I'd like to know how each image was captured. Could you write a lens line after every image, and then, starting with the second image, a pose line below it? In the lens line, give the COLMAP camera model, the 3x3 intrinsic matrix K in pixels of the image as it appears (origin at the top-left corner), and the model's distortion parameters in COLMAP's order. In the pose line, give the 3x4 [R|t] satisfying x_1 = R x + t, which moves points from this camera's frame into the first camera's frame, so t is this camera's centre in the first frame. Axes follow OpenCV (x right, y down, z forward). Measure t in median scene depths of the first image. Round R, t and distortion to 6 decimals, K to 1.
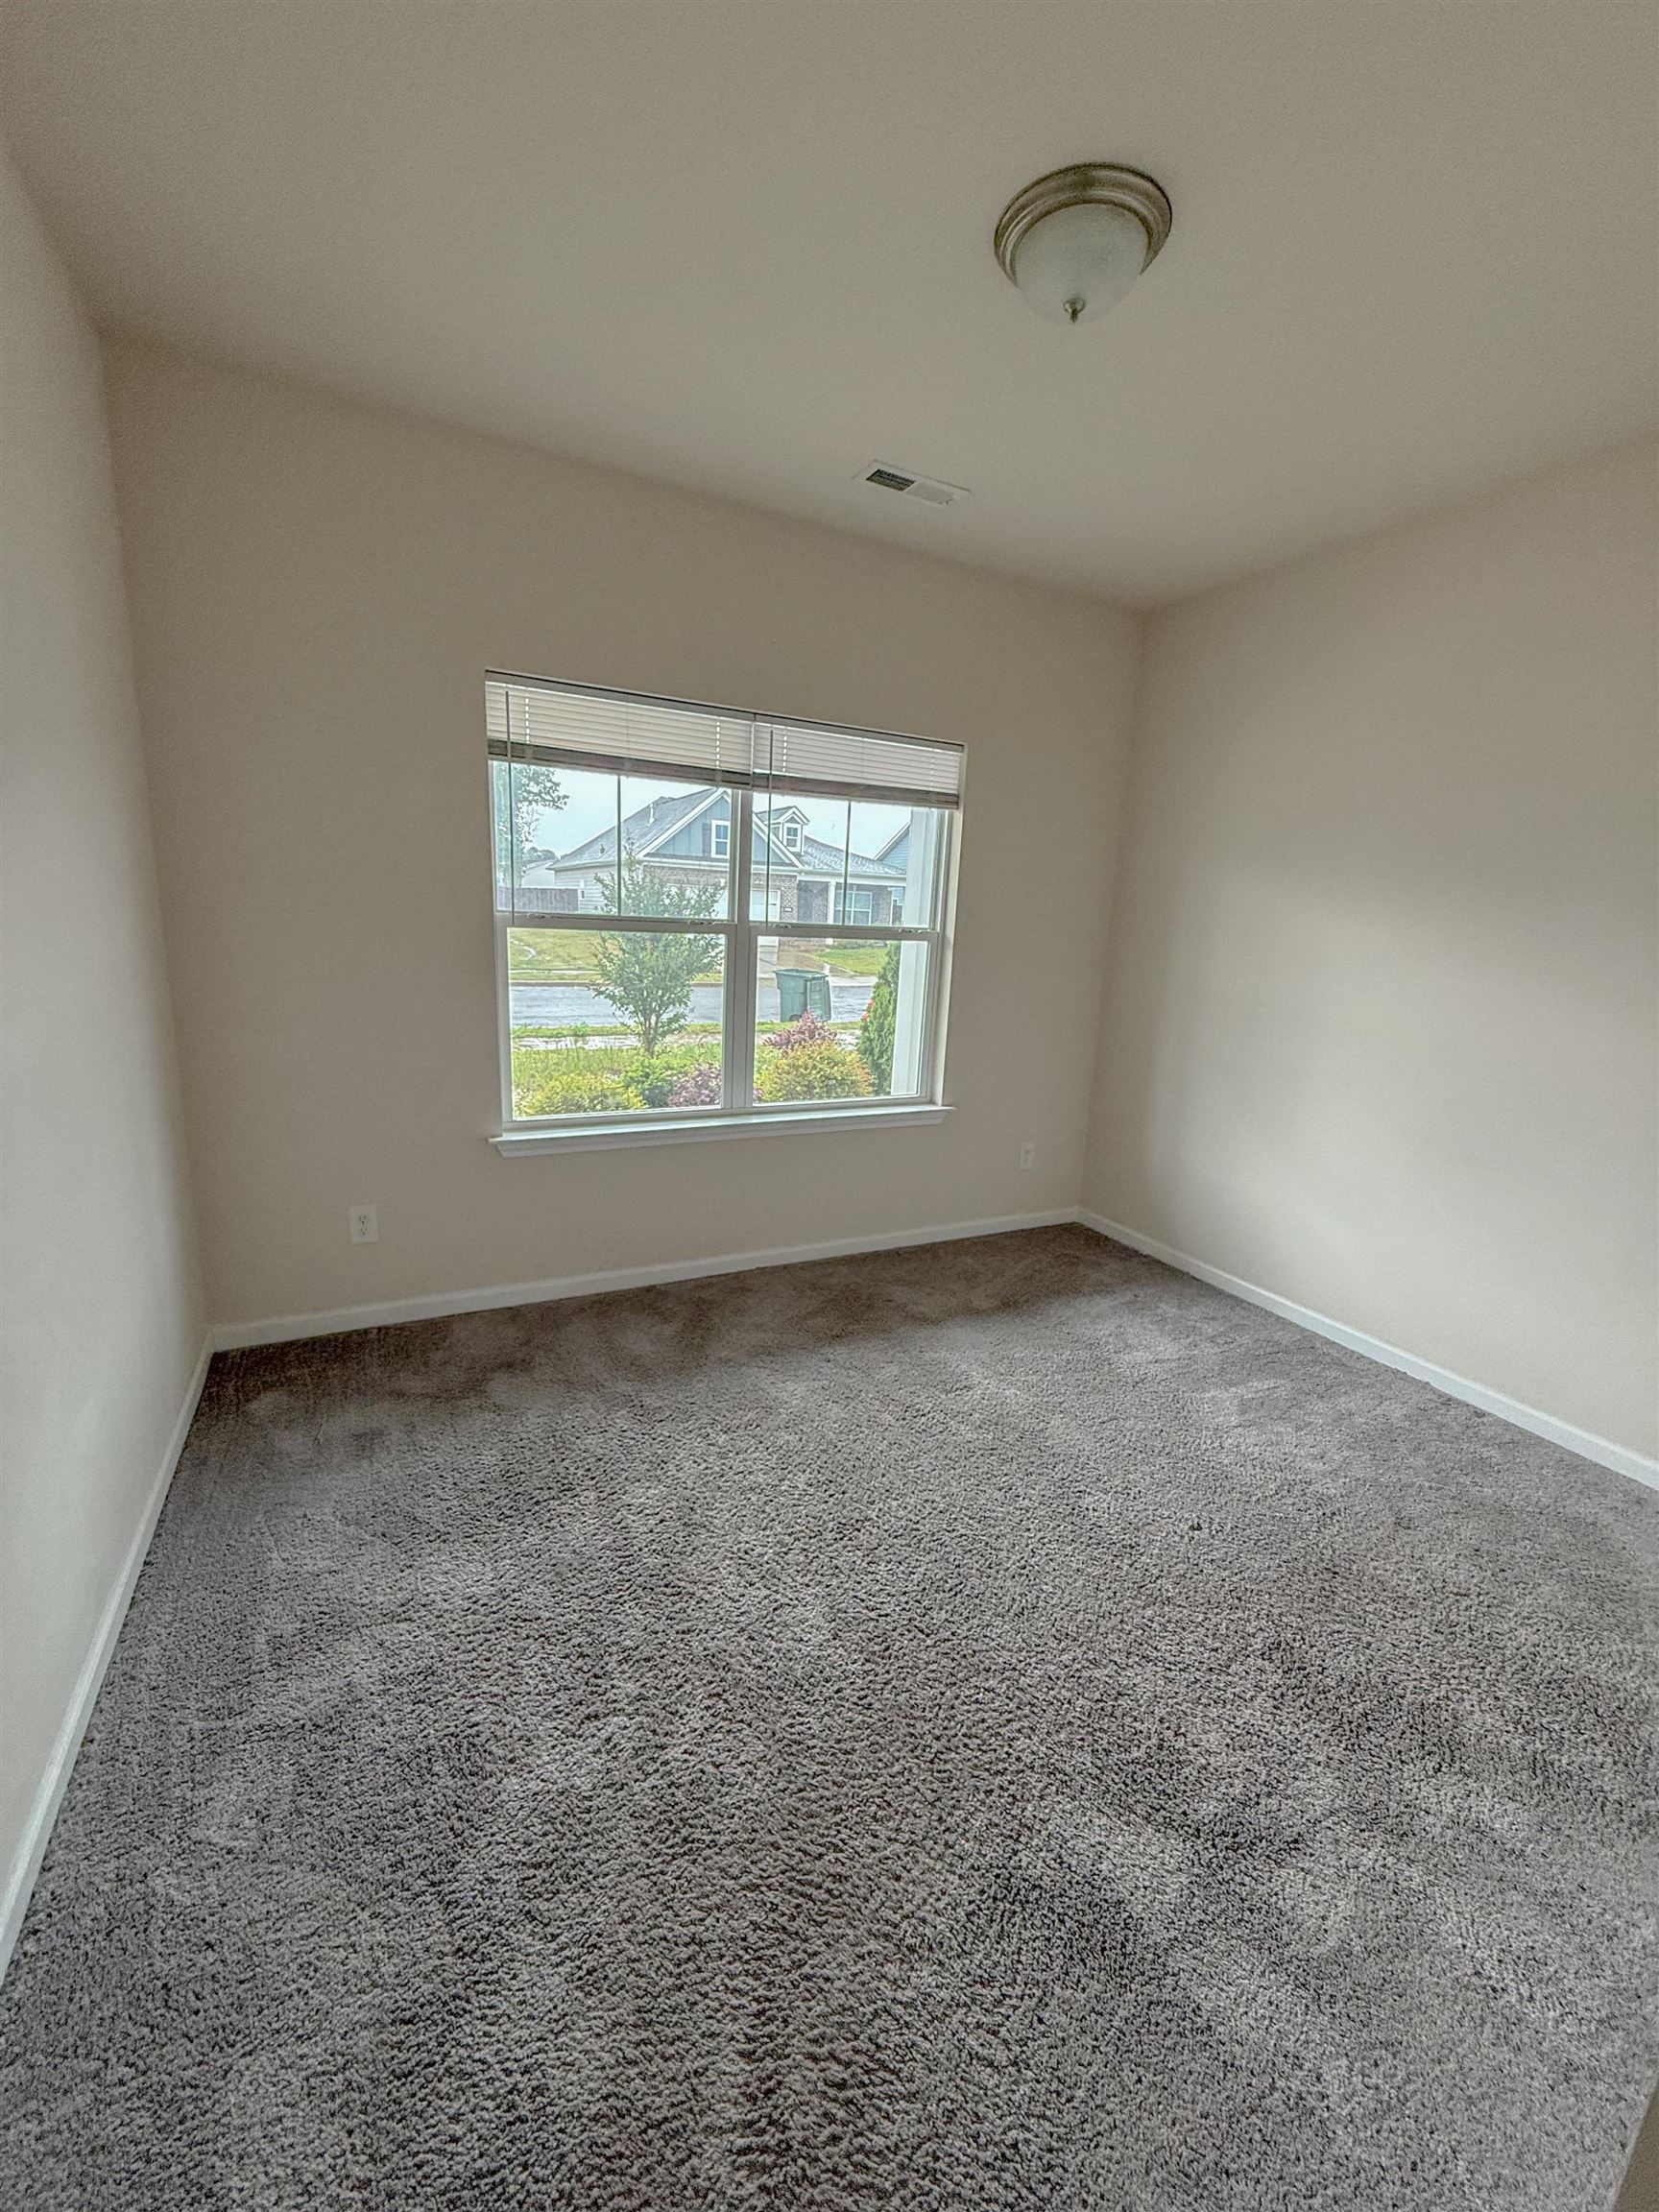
lens RADIAL K [[870.2, 0, 822.2], [0, 870.2, 1112.9], [0, 0, 1]] dist [-0.002591, -0.000396]
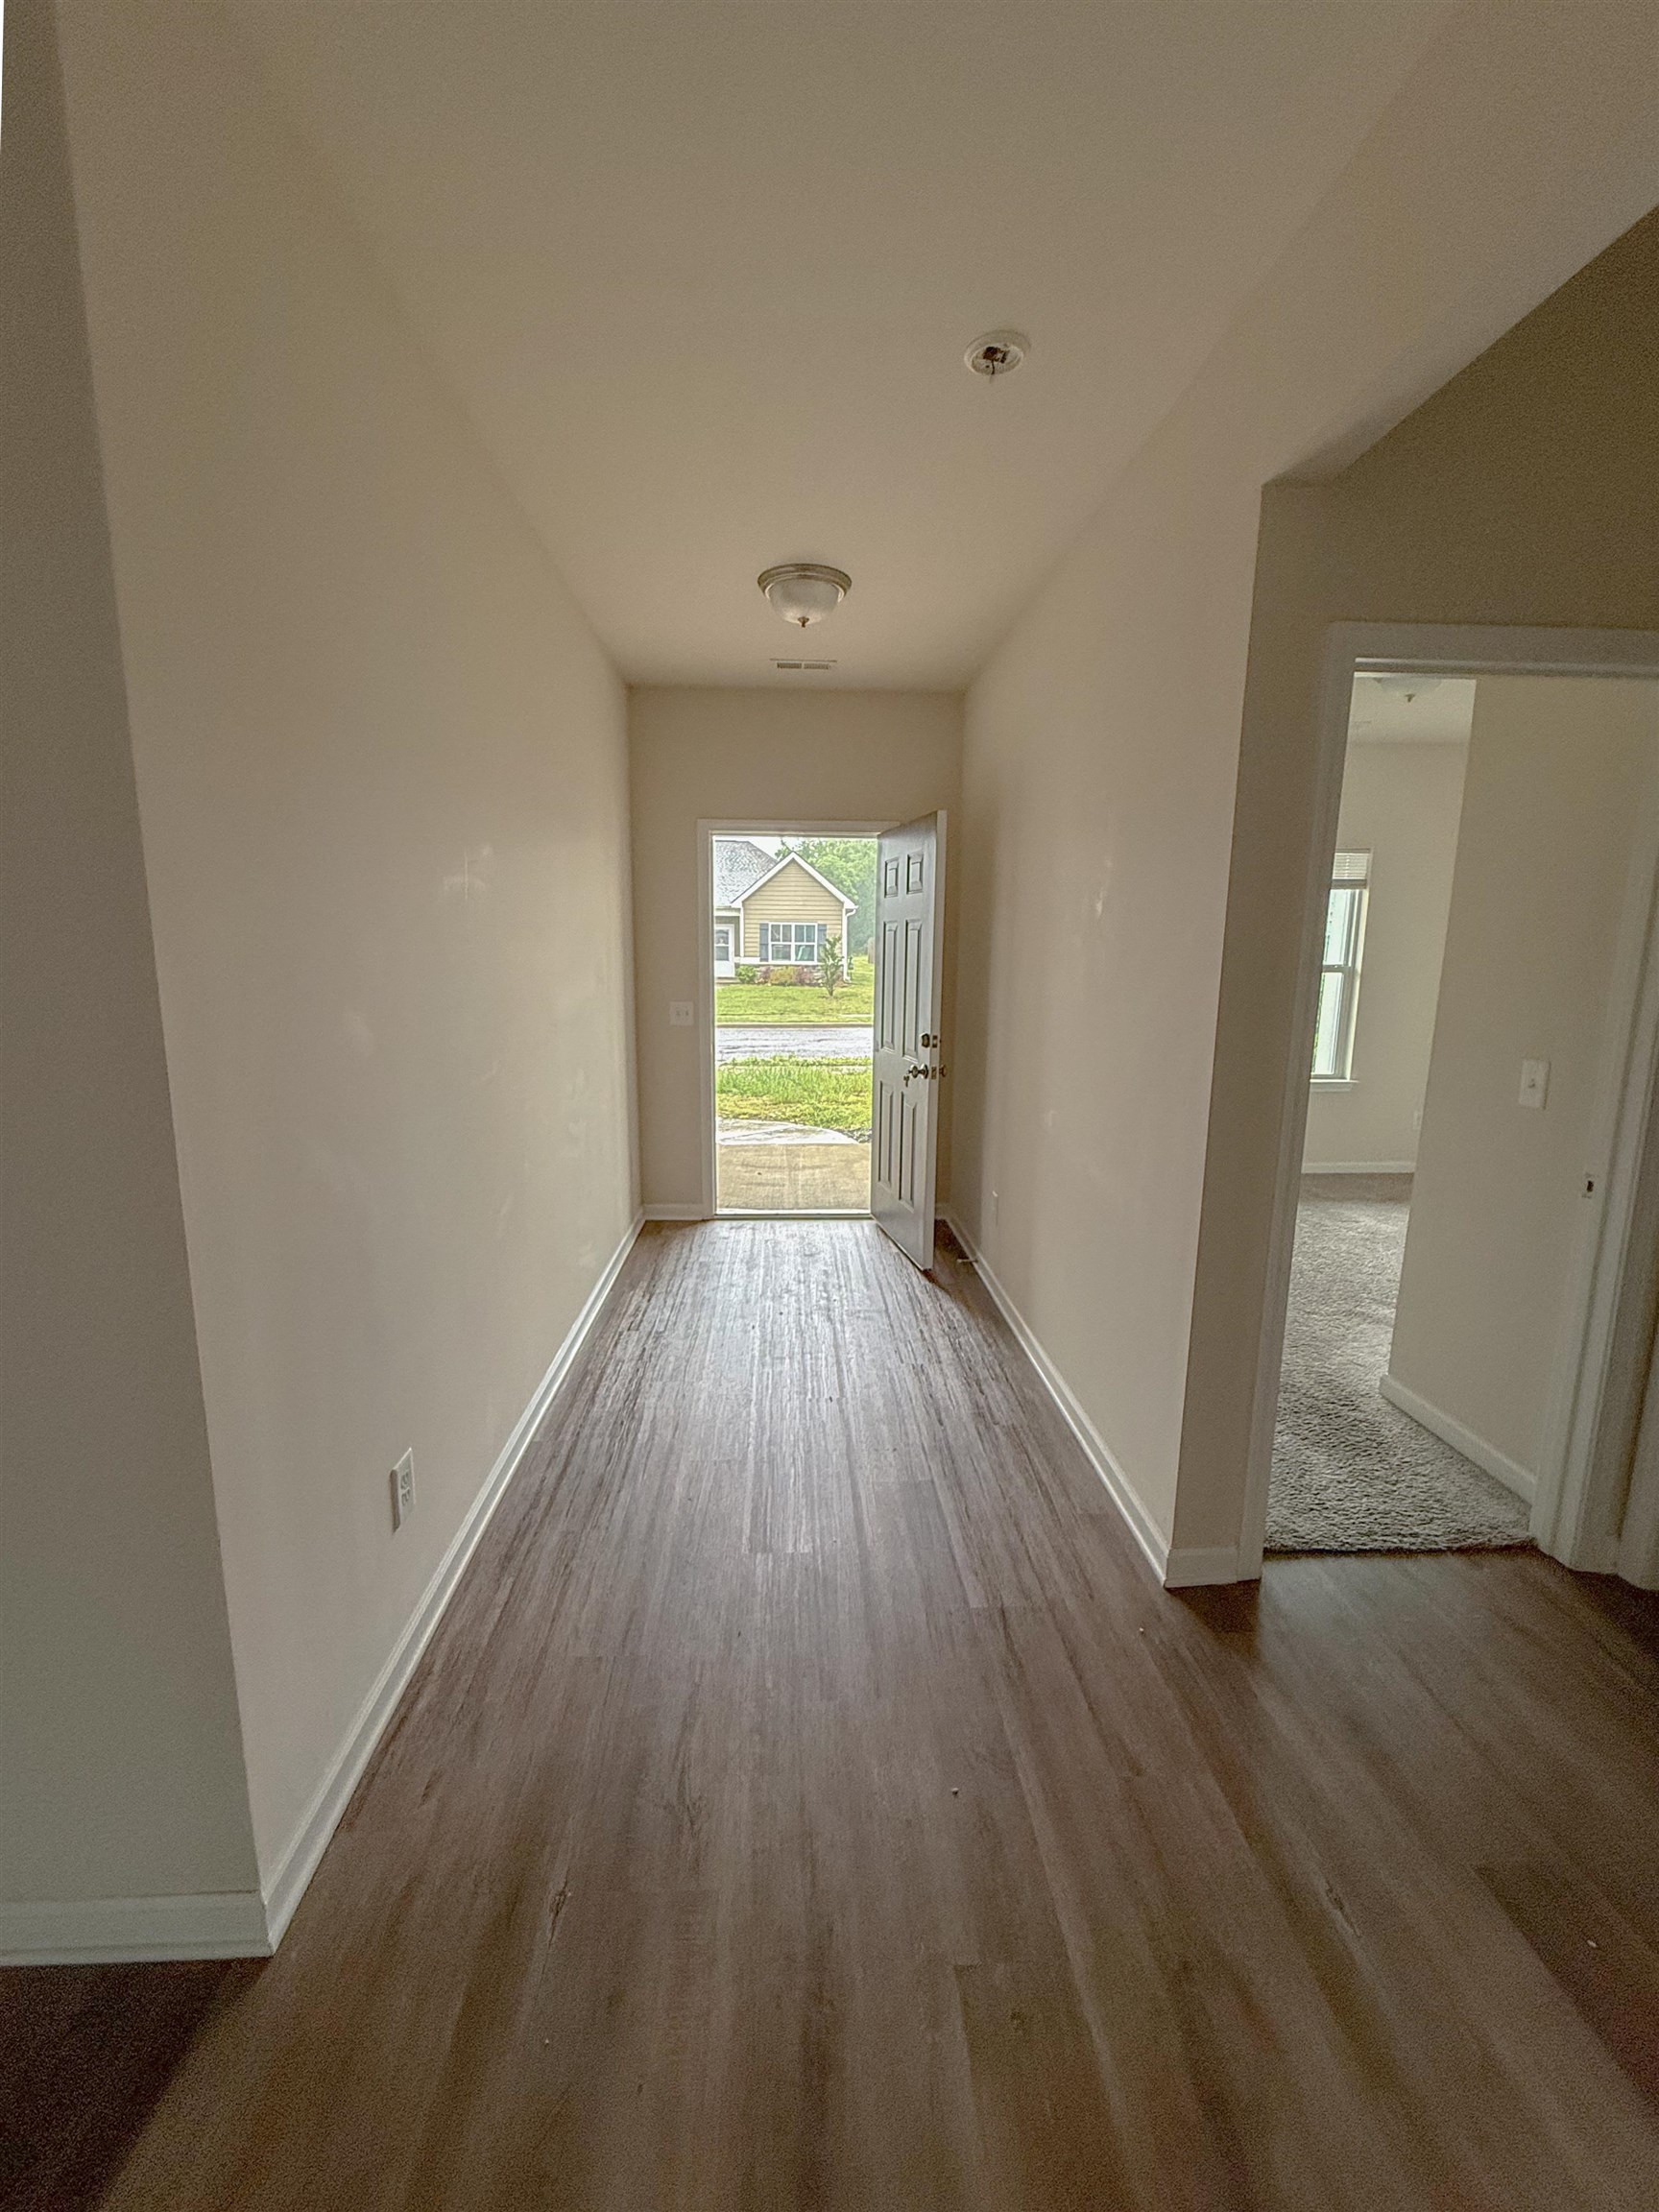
lens RADIAL K [[870.2, 0, 828.4], [0, 870.2, 1106.4], [0, 0, 1]] dist [-0.002591, -0.000396]
pose [[0.906771, 0.028251, -0.420677, -0.051213], [-0.052139, 0.997608, -0.045390, 0.163407], [0.418388, 0.063092, 0.906074, -0.796108]]
